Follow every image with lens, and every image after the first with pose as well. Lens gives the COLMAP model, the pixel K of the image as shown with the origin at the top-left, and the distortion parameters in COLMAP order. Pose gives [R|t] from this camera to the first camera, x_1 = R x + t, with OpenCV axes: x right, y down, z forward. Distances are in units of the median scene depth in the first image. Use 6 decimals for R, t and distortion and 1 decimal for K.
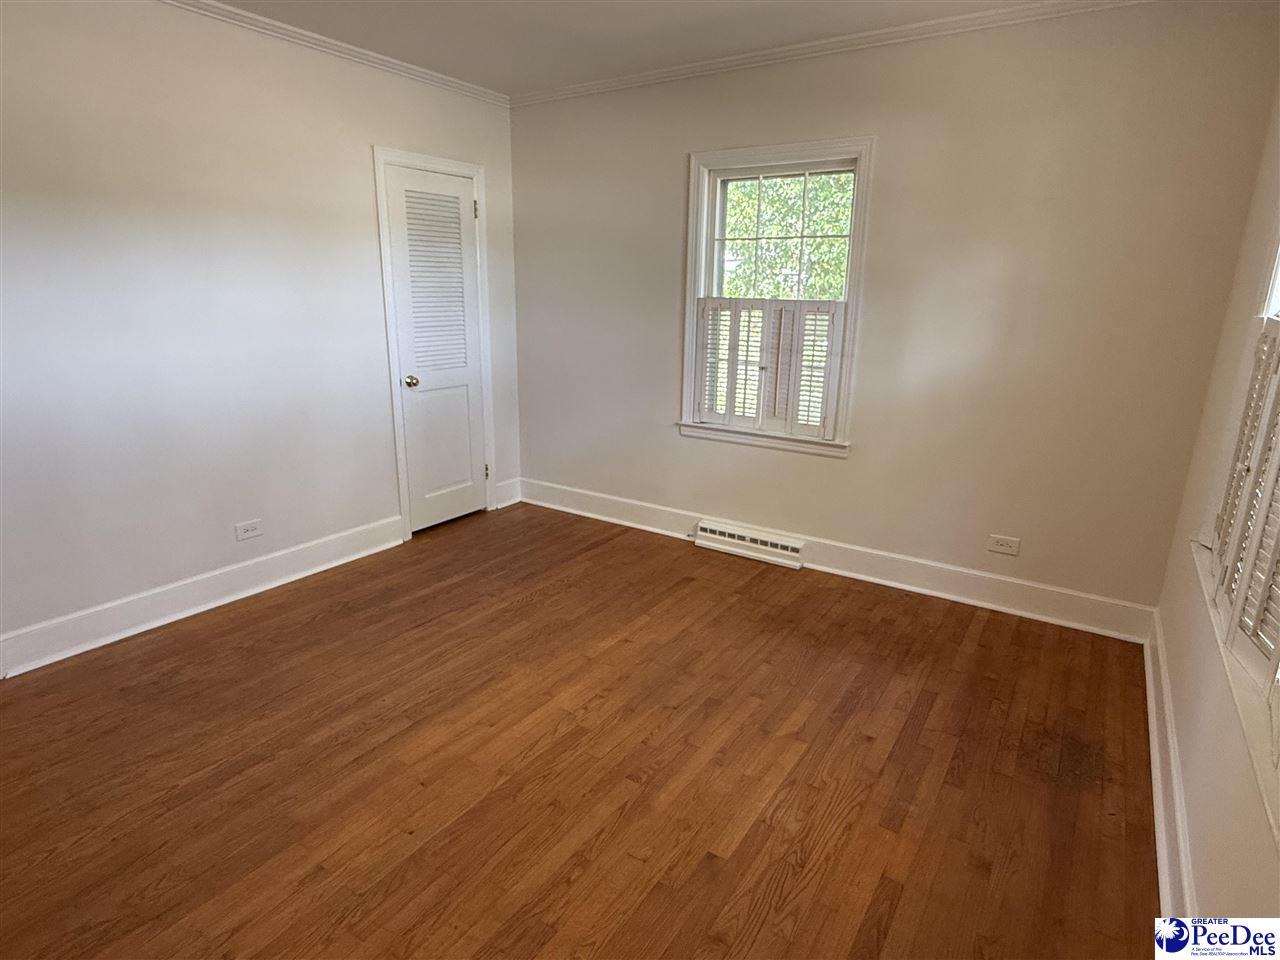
lens RADIAL K [[695.2, 0, 634.2], [0, 695.2, 482.5], [0, 0, 1]] dist [0.007277, -0.002158]
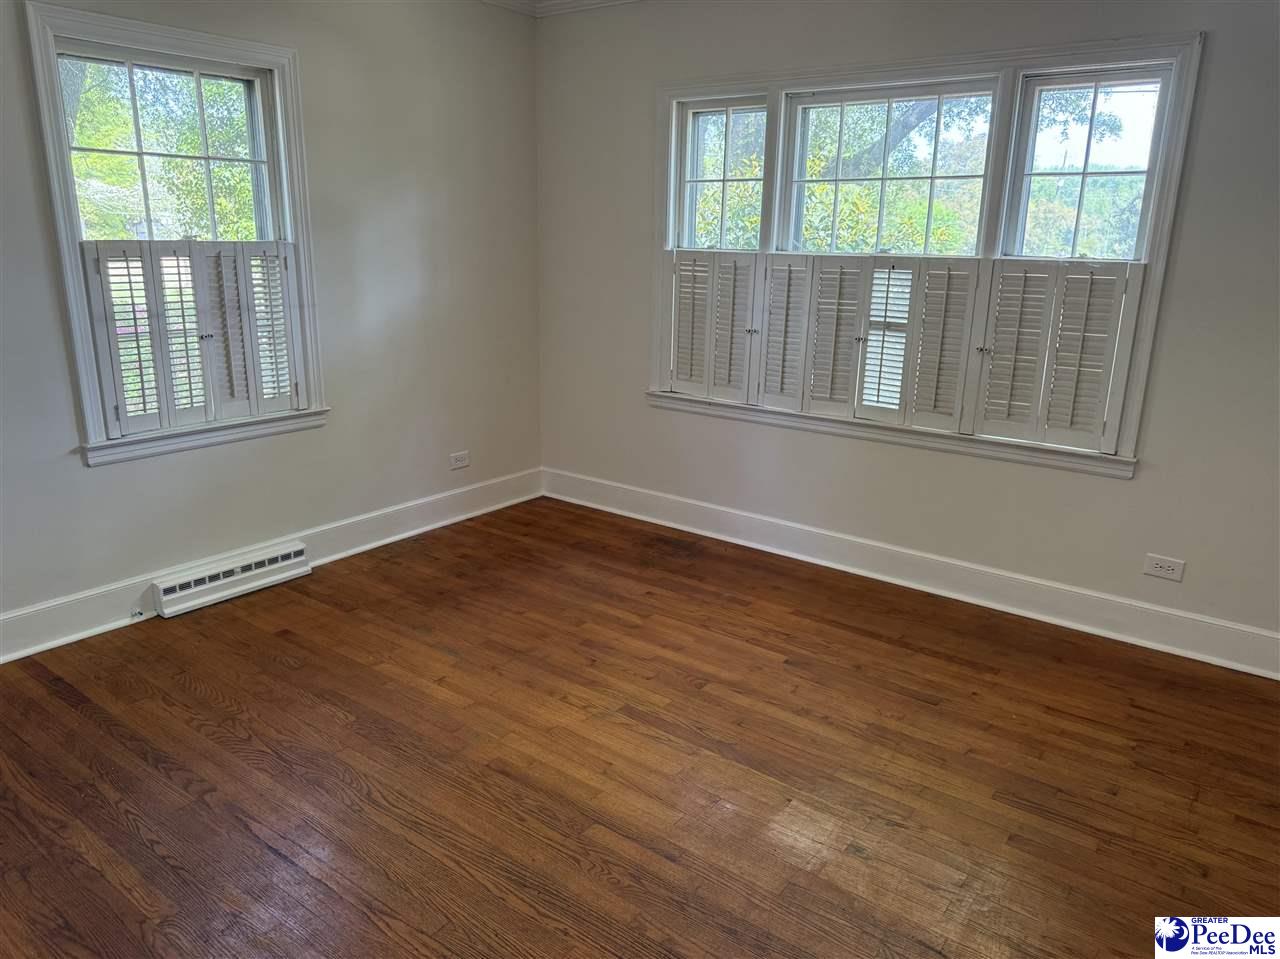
lens RADIAL K [[920.4, 0, 608.3], [0, 920.4, 479.8], [0, 0, 1]] dist [0.046905, -0.053300]
pose [[0.080024, -0.270039, 0.959518, -0.792341], [0.253969, 0.936360, 0.242340, -0.160776], [-0.963896, 0.224295, 0.143513, 0.516694]]
